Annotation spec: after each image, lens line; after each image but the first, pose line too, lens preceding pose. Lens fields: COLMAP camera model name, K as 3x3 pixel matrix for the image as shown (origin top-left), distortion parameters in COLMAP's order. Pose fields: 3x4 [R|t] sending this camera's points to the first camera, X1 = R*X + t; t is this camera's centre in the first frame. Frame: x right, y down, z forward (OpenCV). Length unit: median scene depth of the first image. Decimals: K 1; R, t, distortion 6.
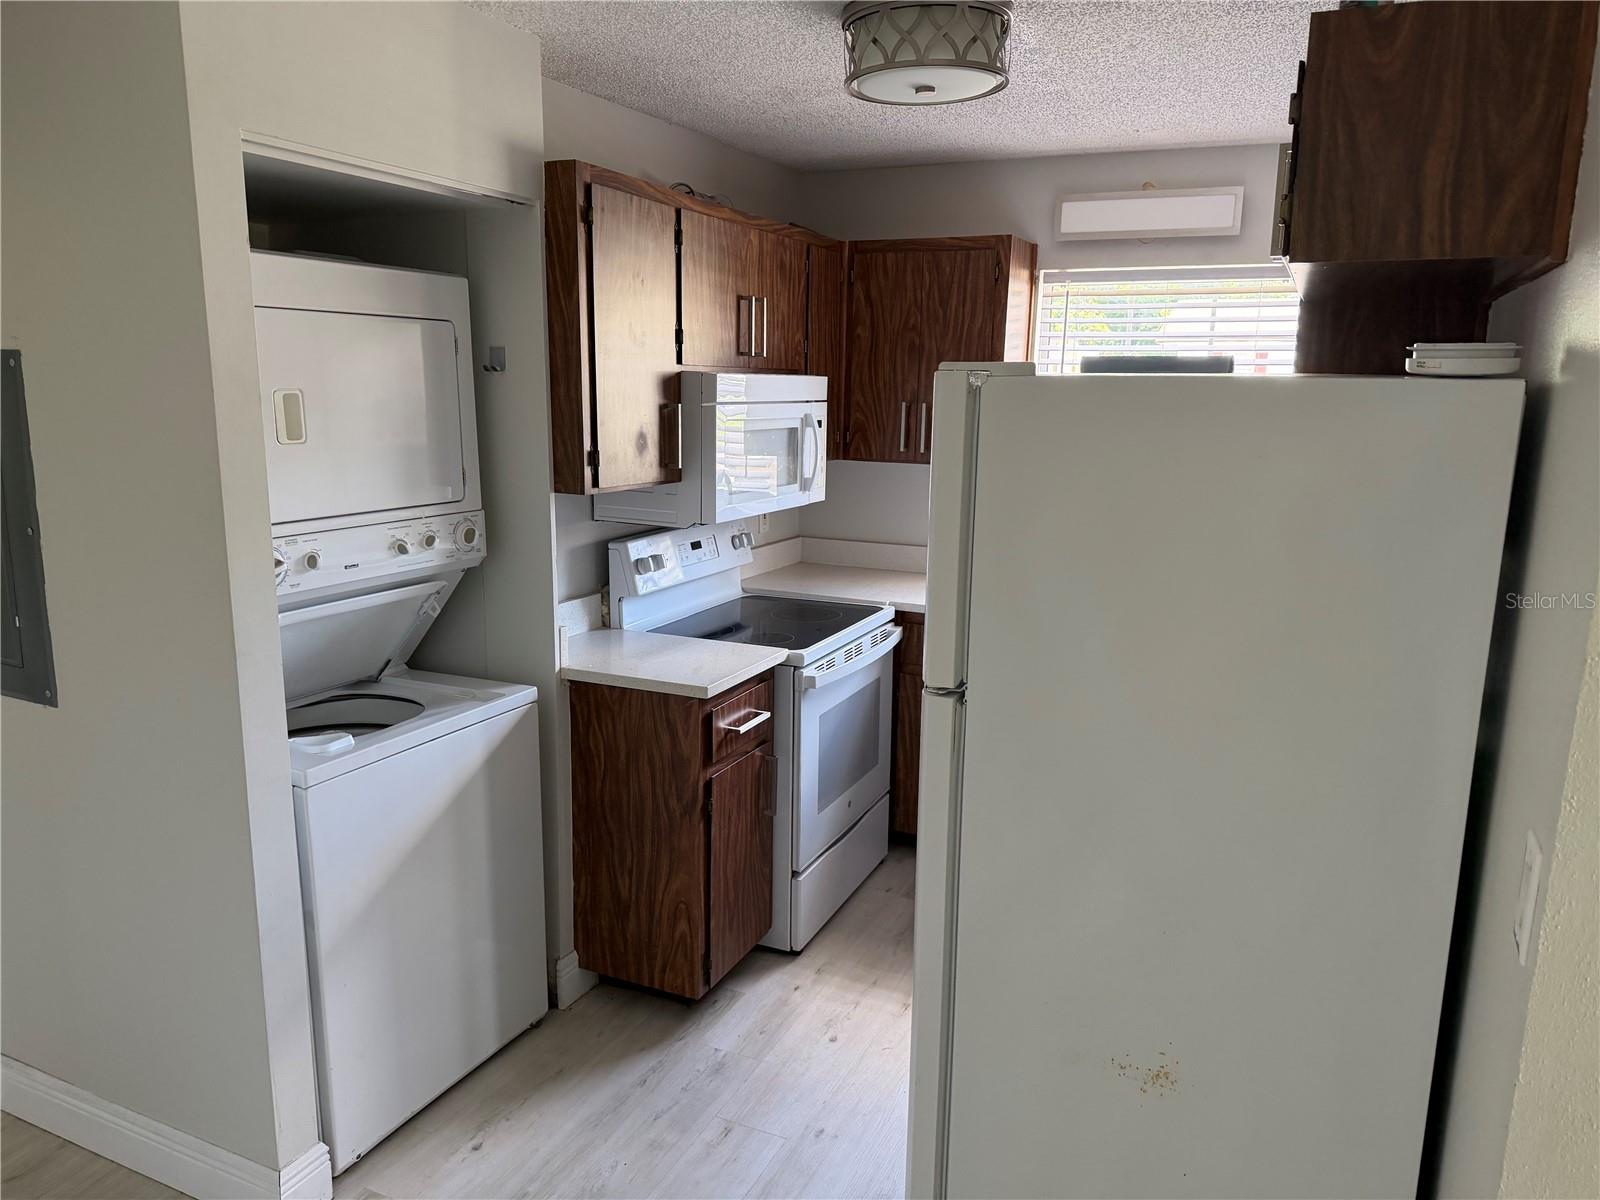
lens RADIAL K [[1121.8, 0, 800.0], [0, 1121.8, 594.5], [0, 0, 1]] dist [0.032463, -0.042914]
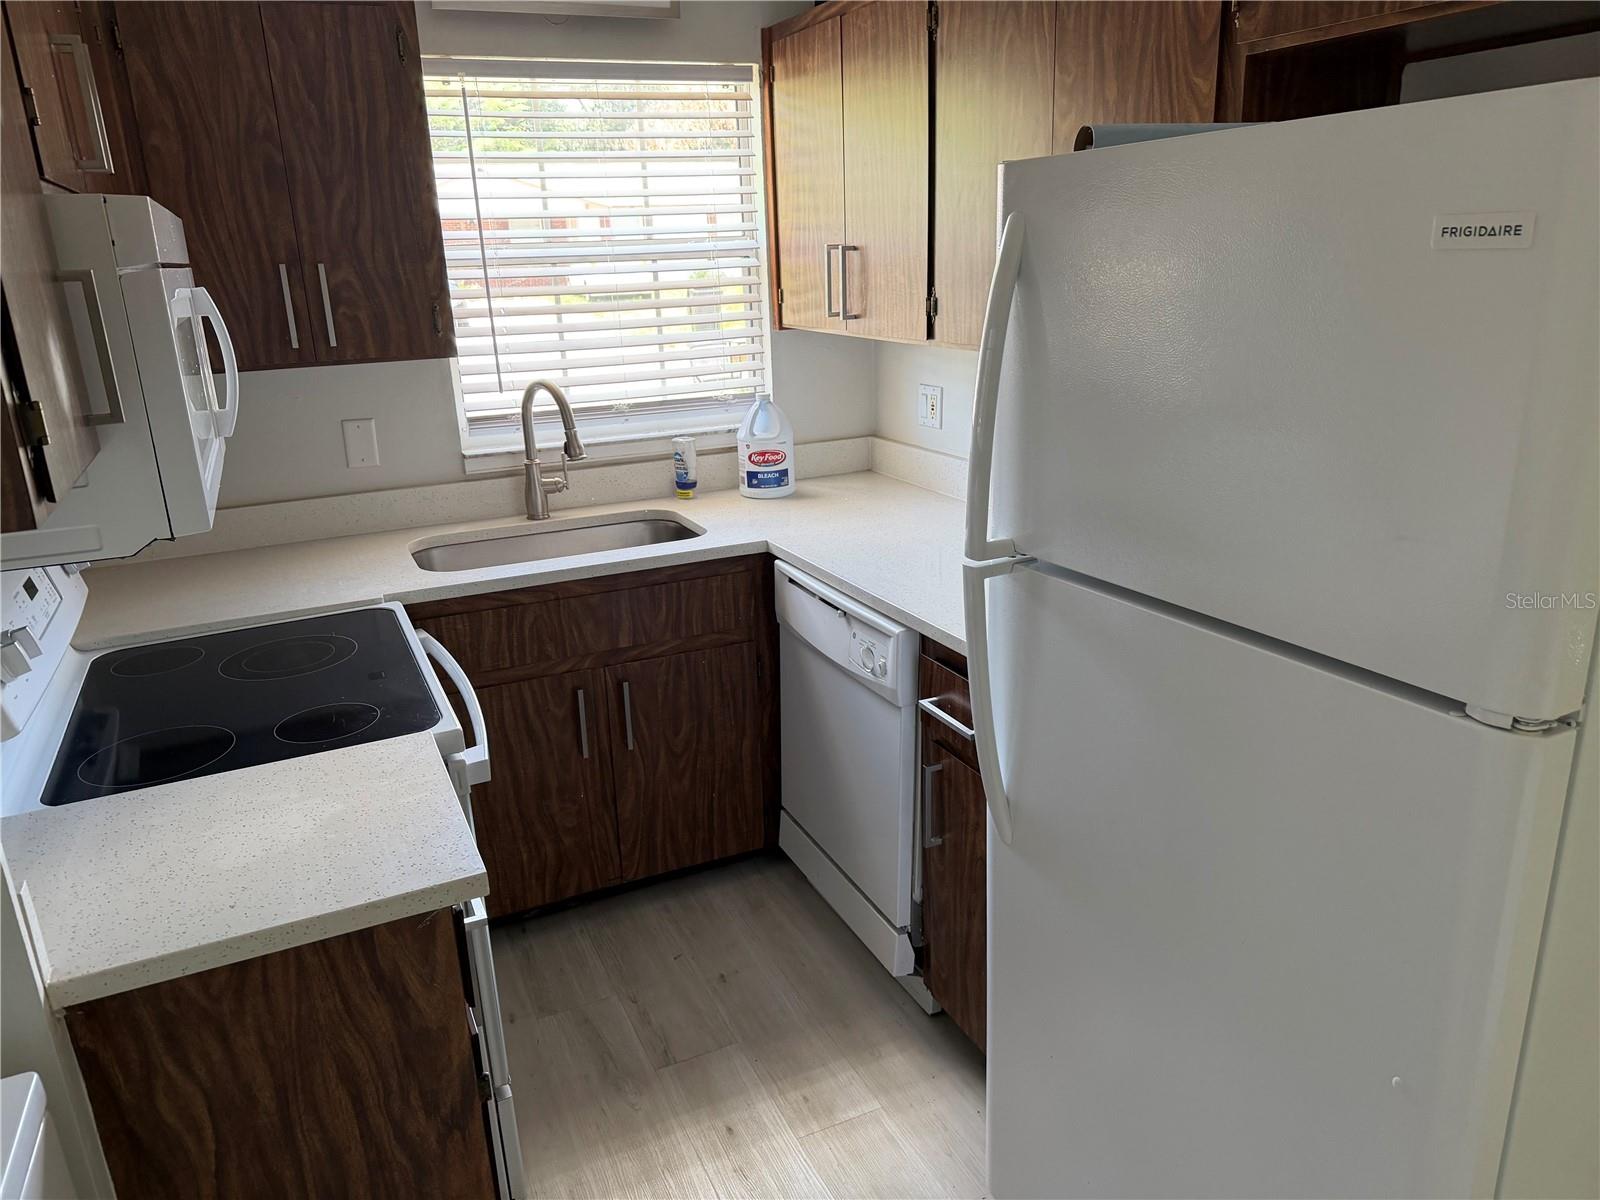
lens RADIAL K [[1121.8, 0, 788.0], [0, 1121.8, 613.2], [0, 0, 1]] dist [0.032463, -0.042914]
pose [[0.646585, -0.274456, 0.711760, -0.284551], [0.192141, 0.961549, 0.196229, -0.083217], [-0.738248, 0.009880, 0.674457, 0.548291]]
